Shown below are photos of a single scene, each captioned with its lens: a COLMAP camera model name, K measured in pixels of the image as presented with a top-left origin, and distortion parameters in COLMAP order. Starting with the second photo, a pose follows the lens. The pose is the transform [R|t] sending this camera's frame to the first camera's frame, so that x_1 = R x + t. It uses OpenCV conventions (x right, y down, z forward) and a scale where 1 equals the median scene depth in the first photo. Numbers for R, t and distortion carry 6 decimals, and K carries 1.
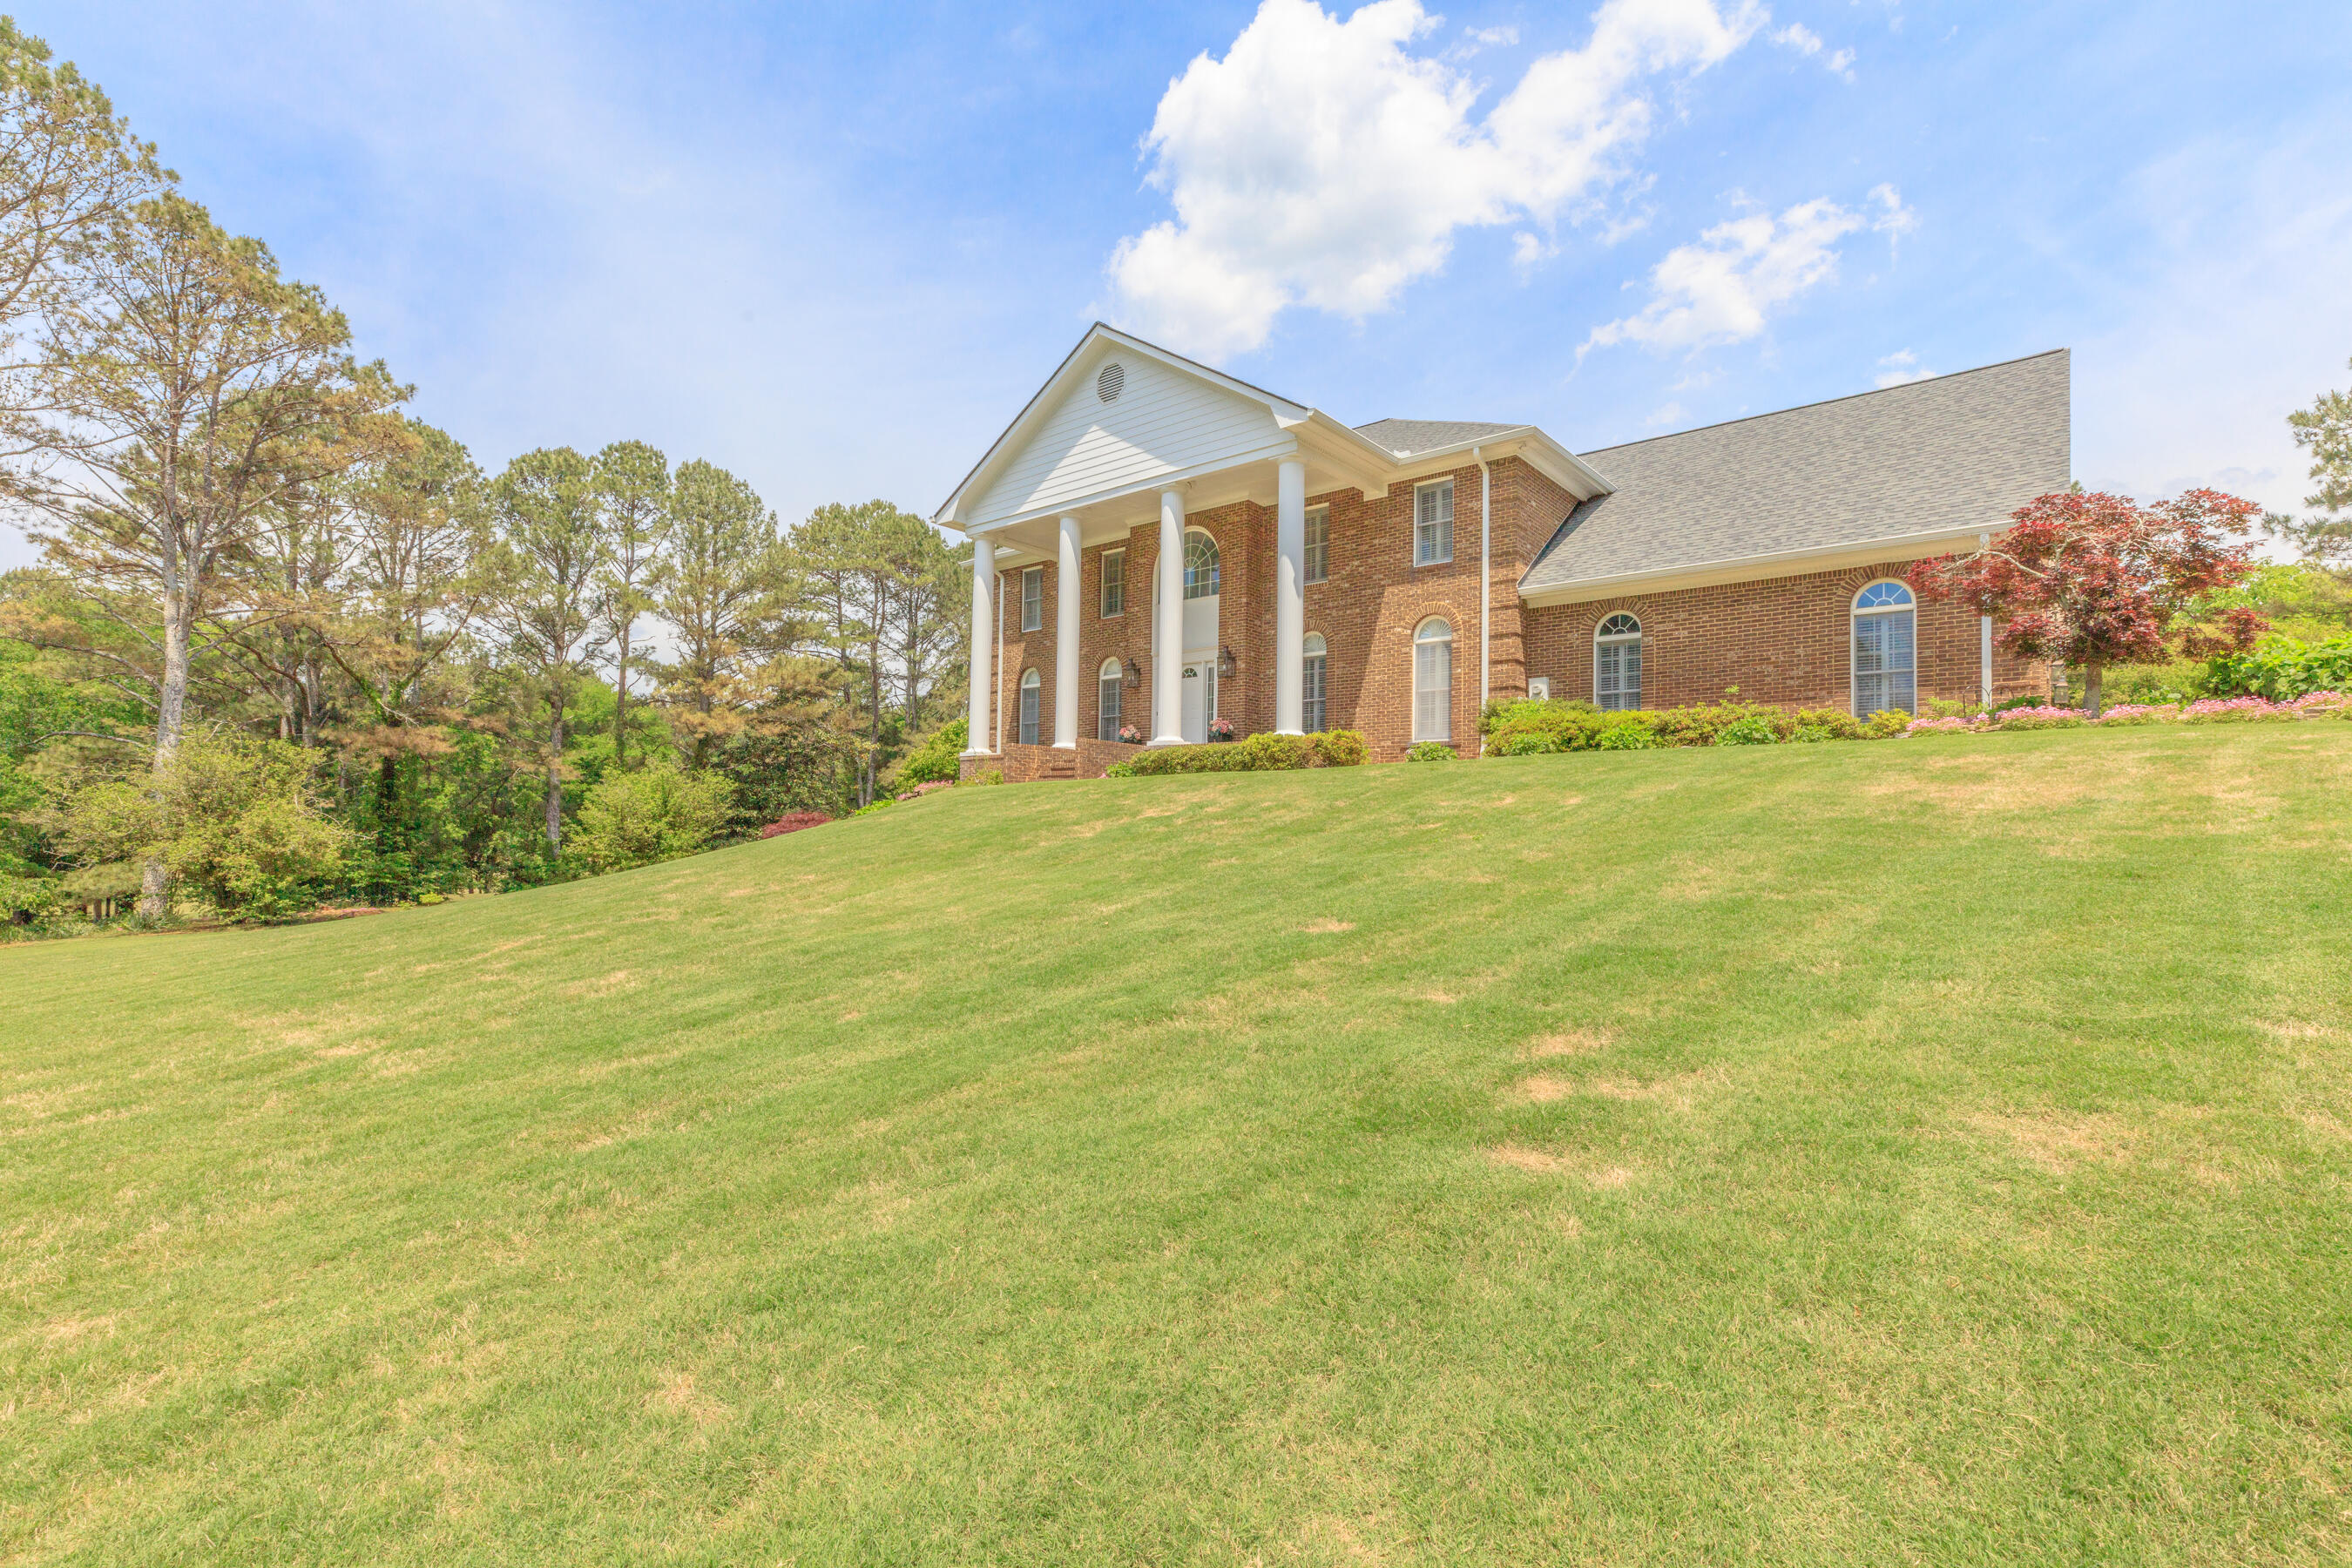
lens RADIAL K [[1065.7, 0, 1183.7], [0, 1065.7, 797.1], [0, 0, 1]] dist [0.002387, 0.000142]
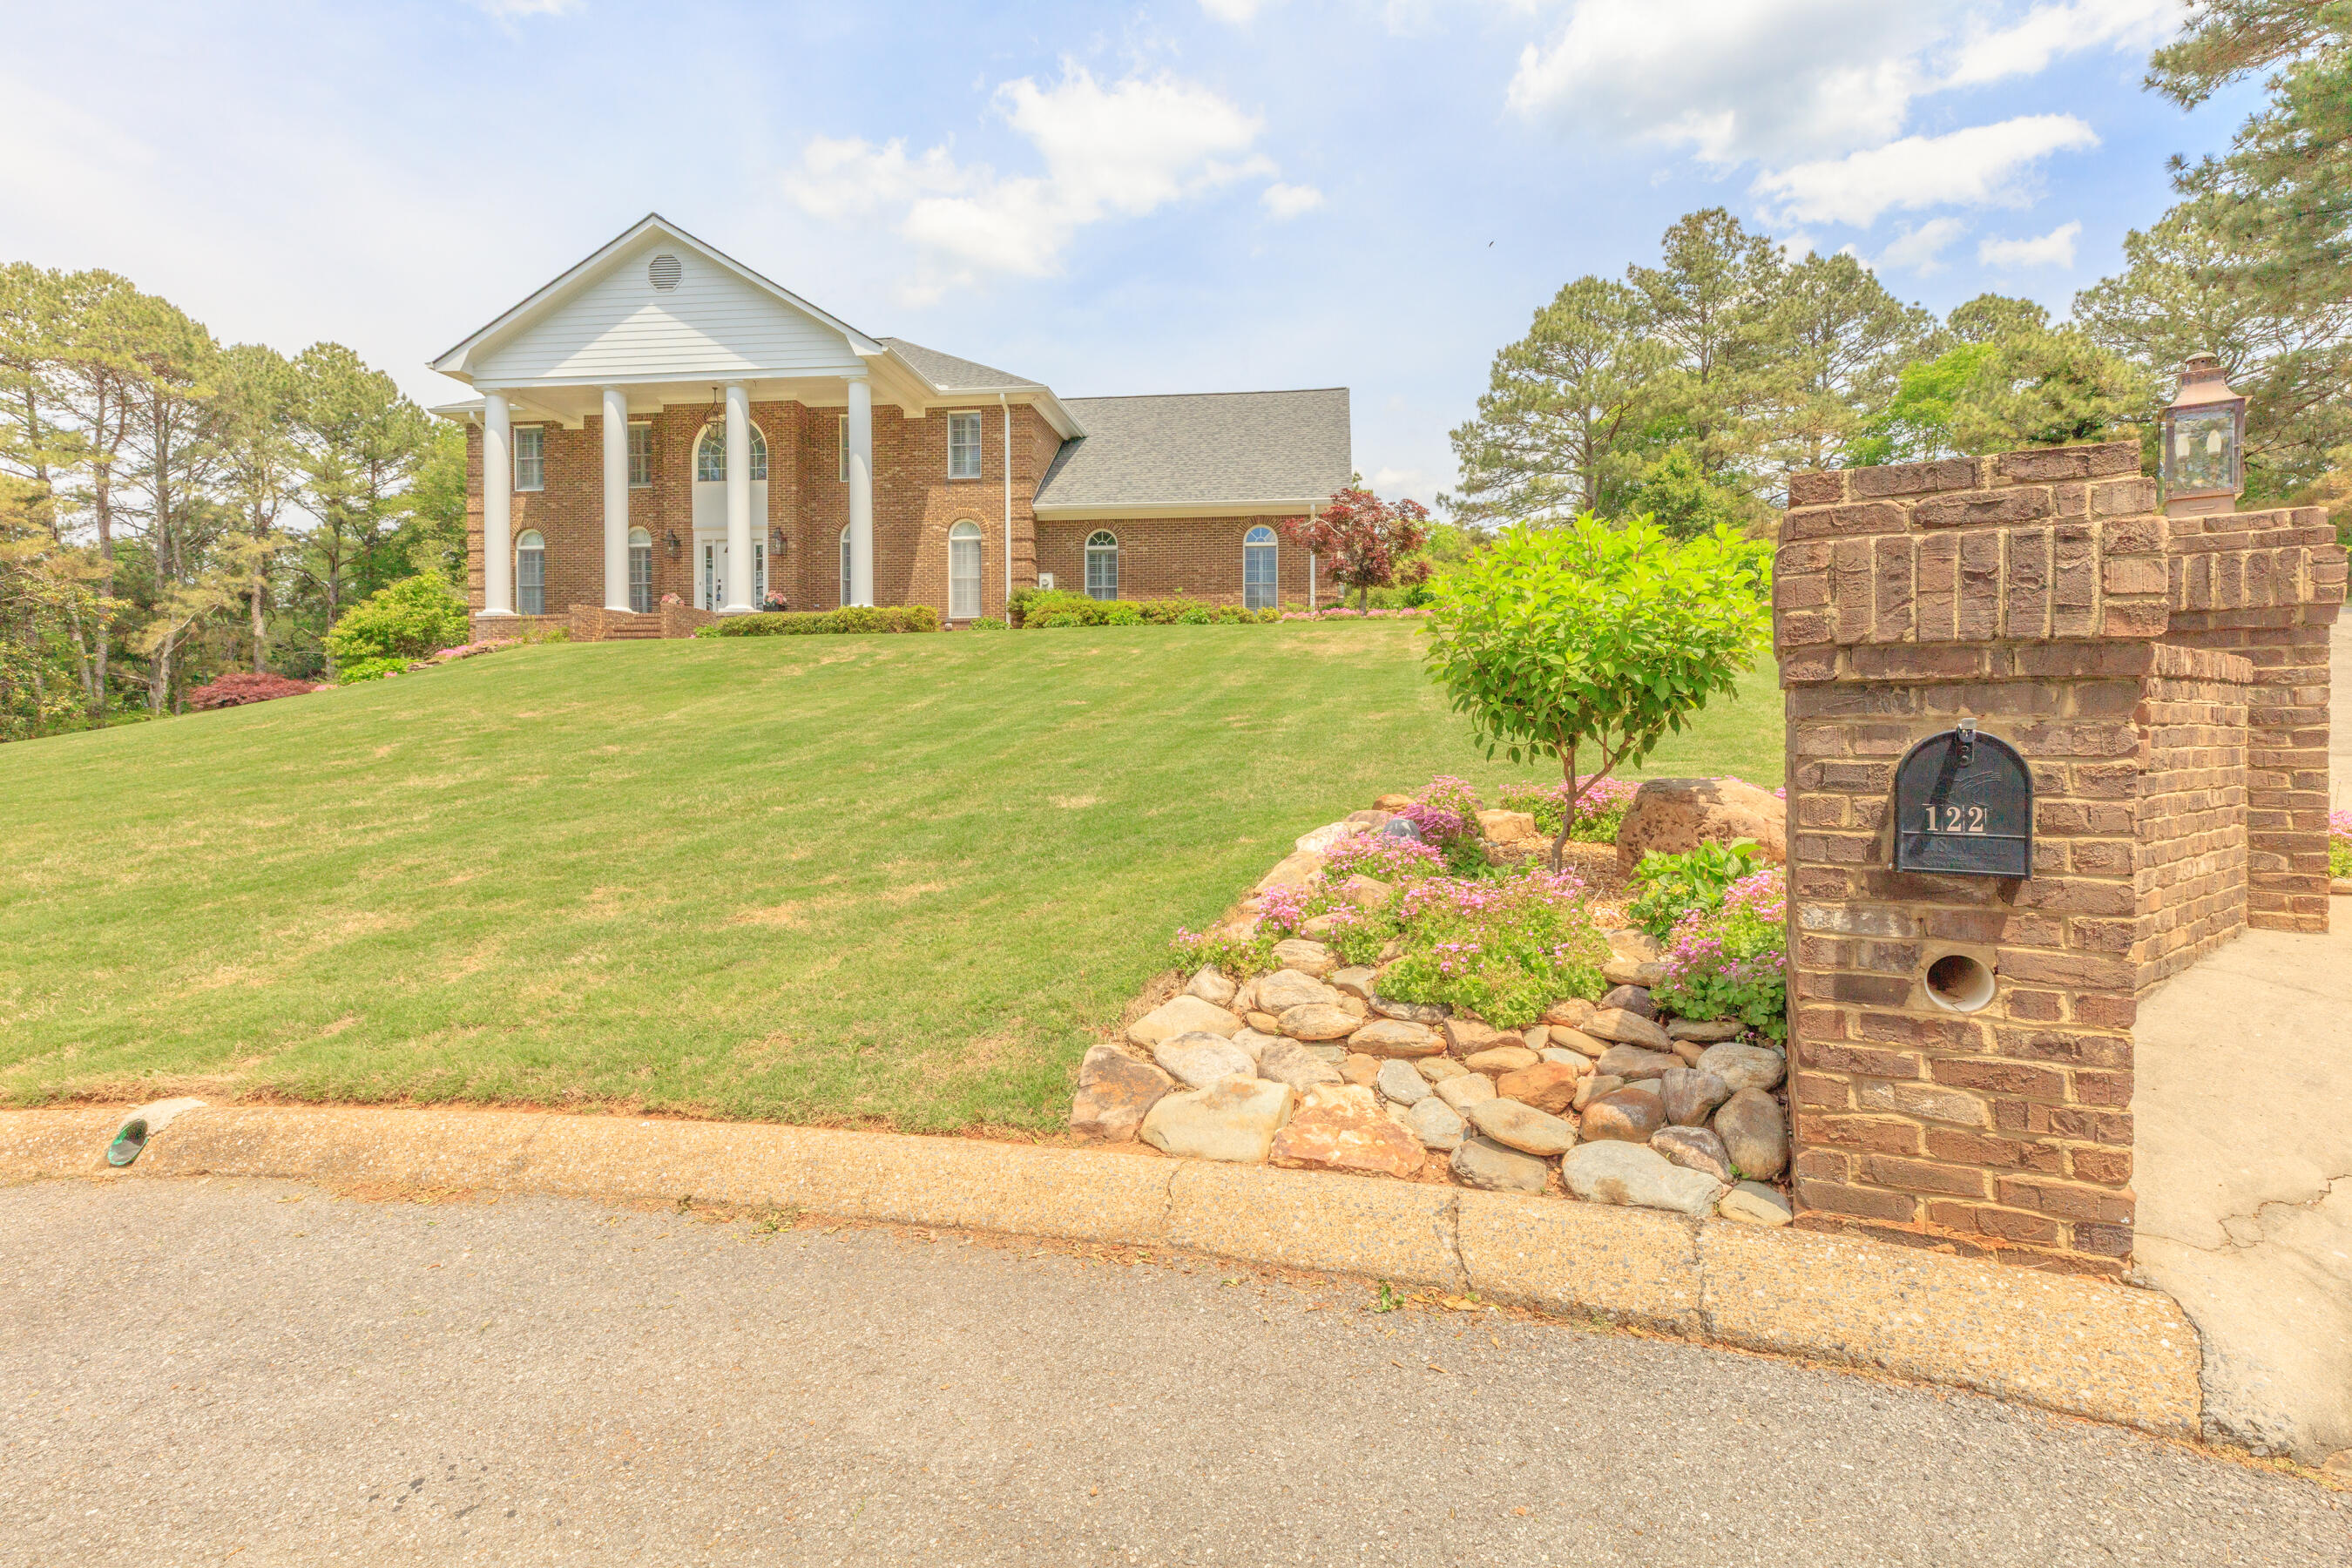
lens RADIAL K [[1065.0, 0, 1215.4], [0, 1065.0, 732.3], [0, 0, 1]] dist [0.005481, -0.000106]
pose [[0.834069, -0.022009, 0.551221, -0.218027], [-0.002972, 0.999010, 0.044384, 0.026484], [-0.551653, -0.038658, 0.833178, -0.229494]]
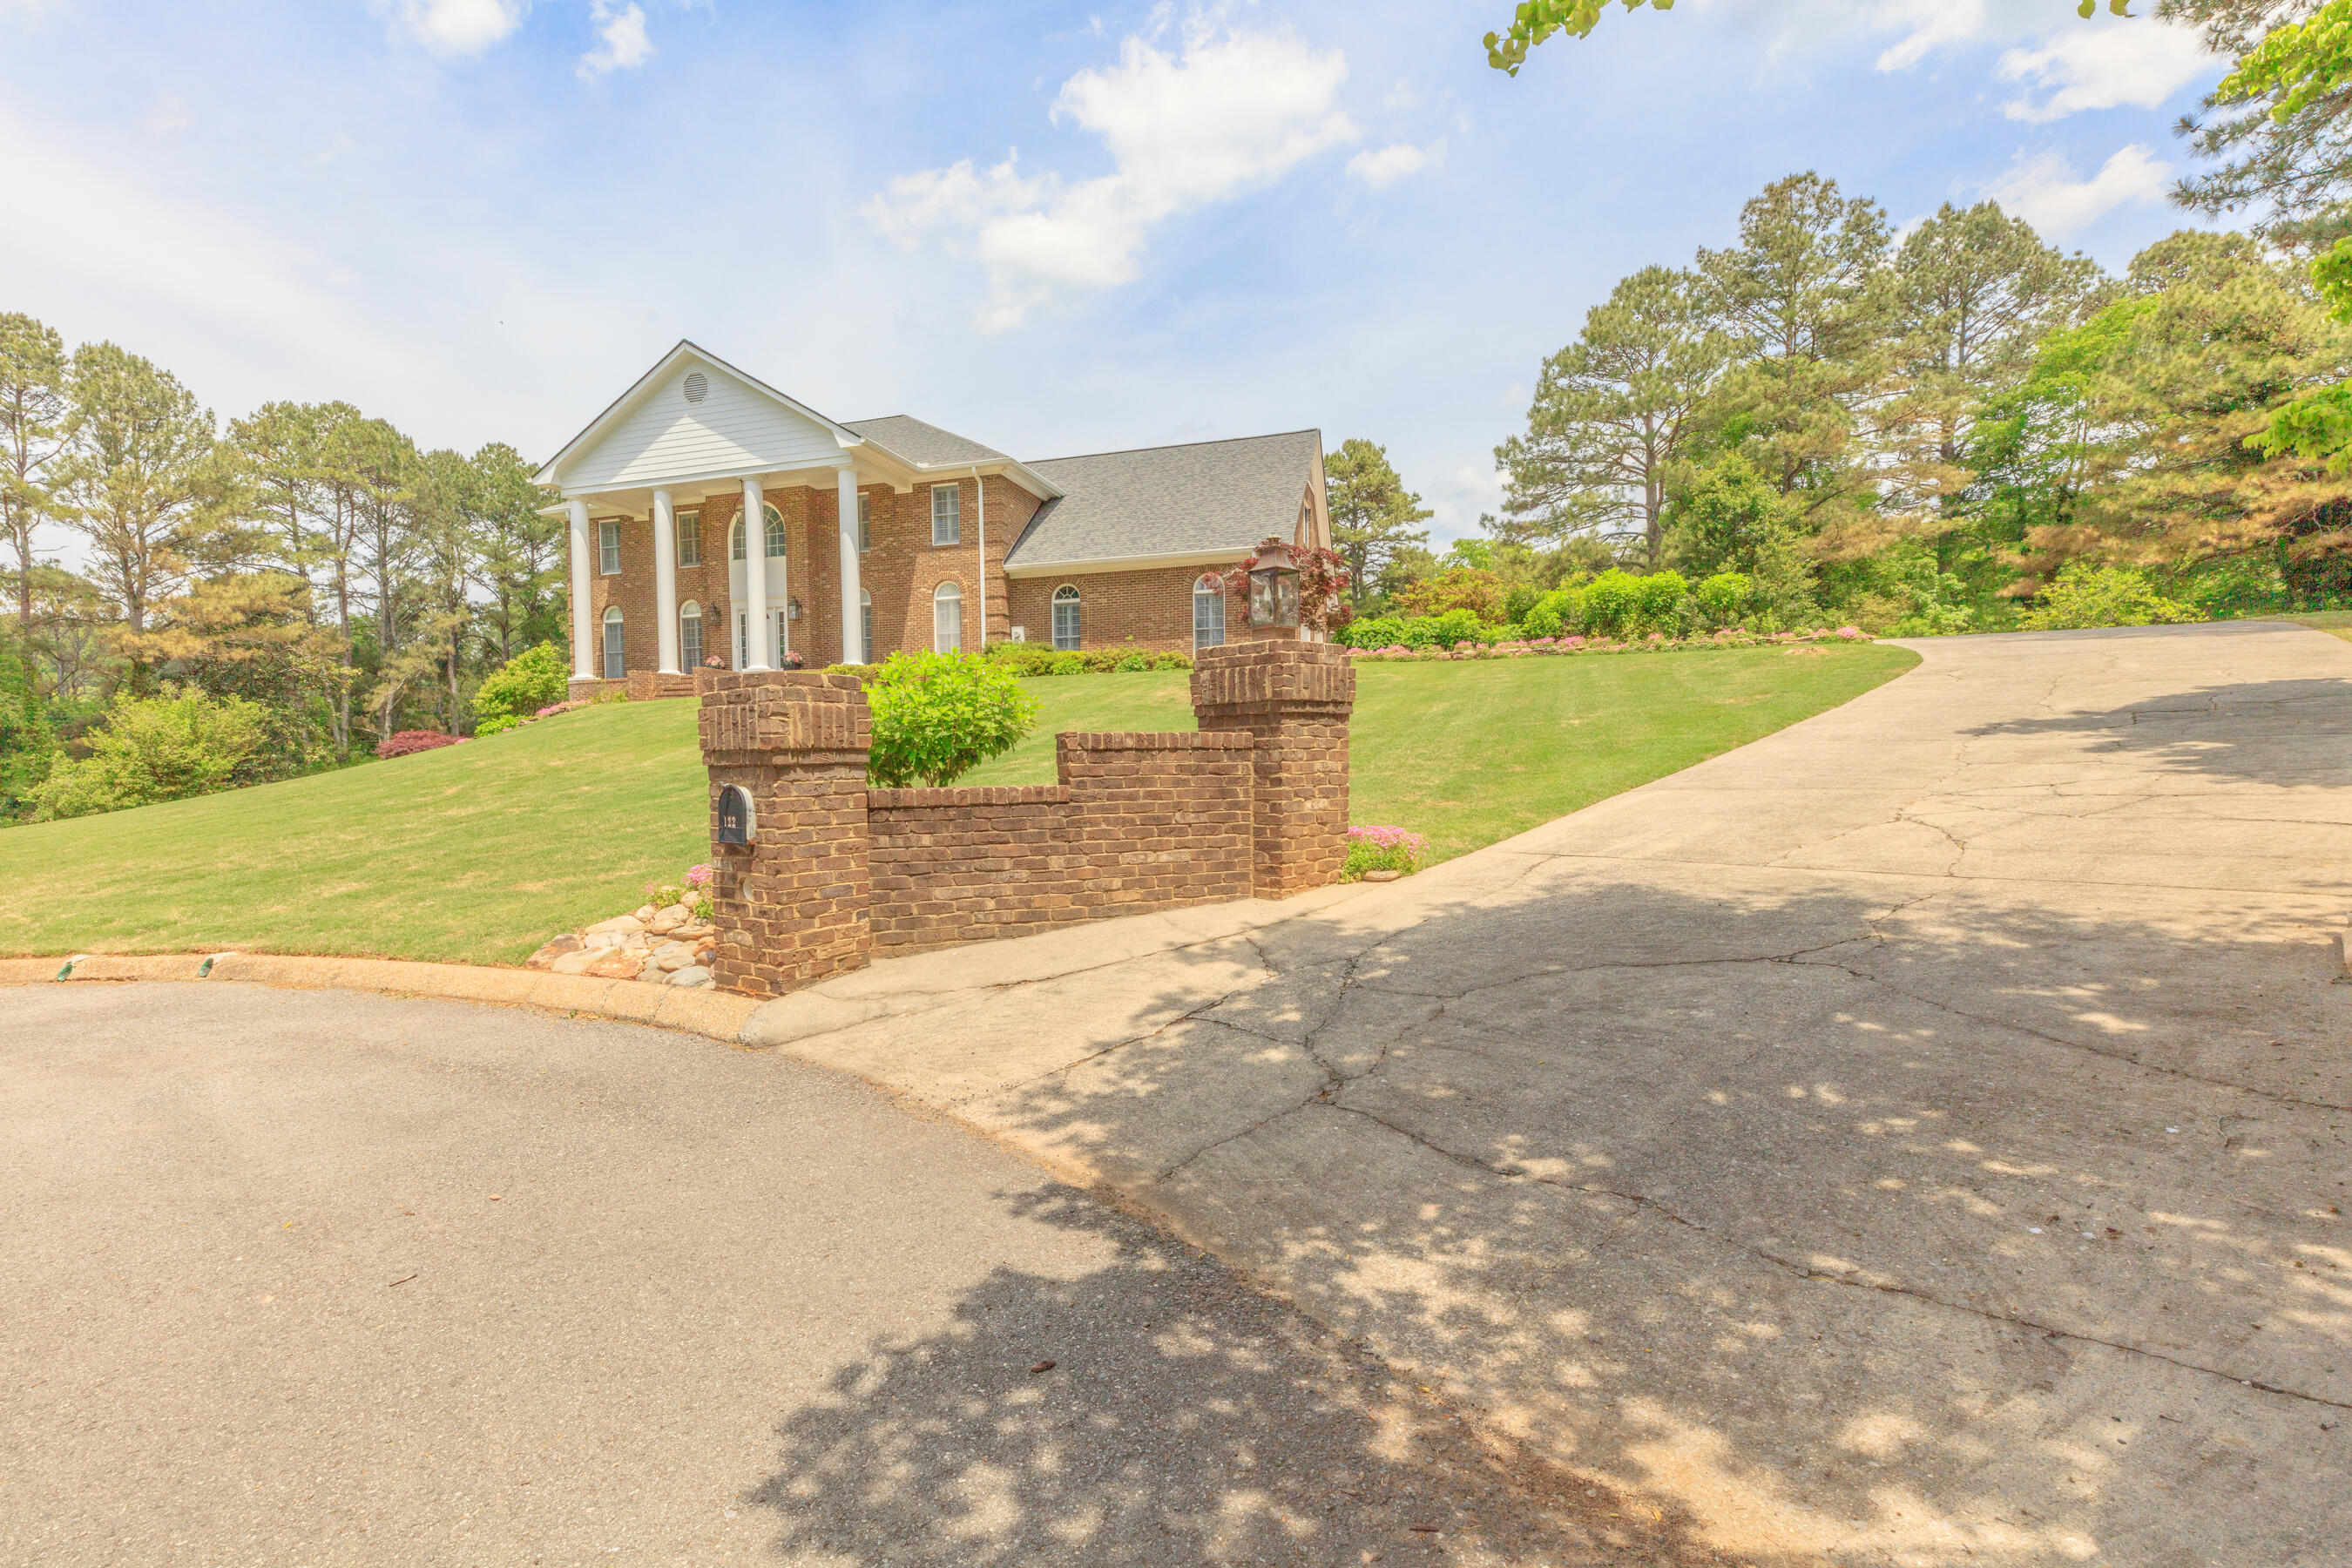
lens RADIAL K [[1077.0, 0, 1061.8], [0, 1077.0, 810.8], [0, 0, 1]] dist [0.004289, 0.000320]
pose [[0.937718, -0.045450, 0.344411, -0.131206], [0.017182, 0.996259, 0.084691, 0.017576], [-0.346972, -0.073499, 0.934991, -0.420365]]
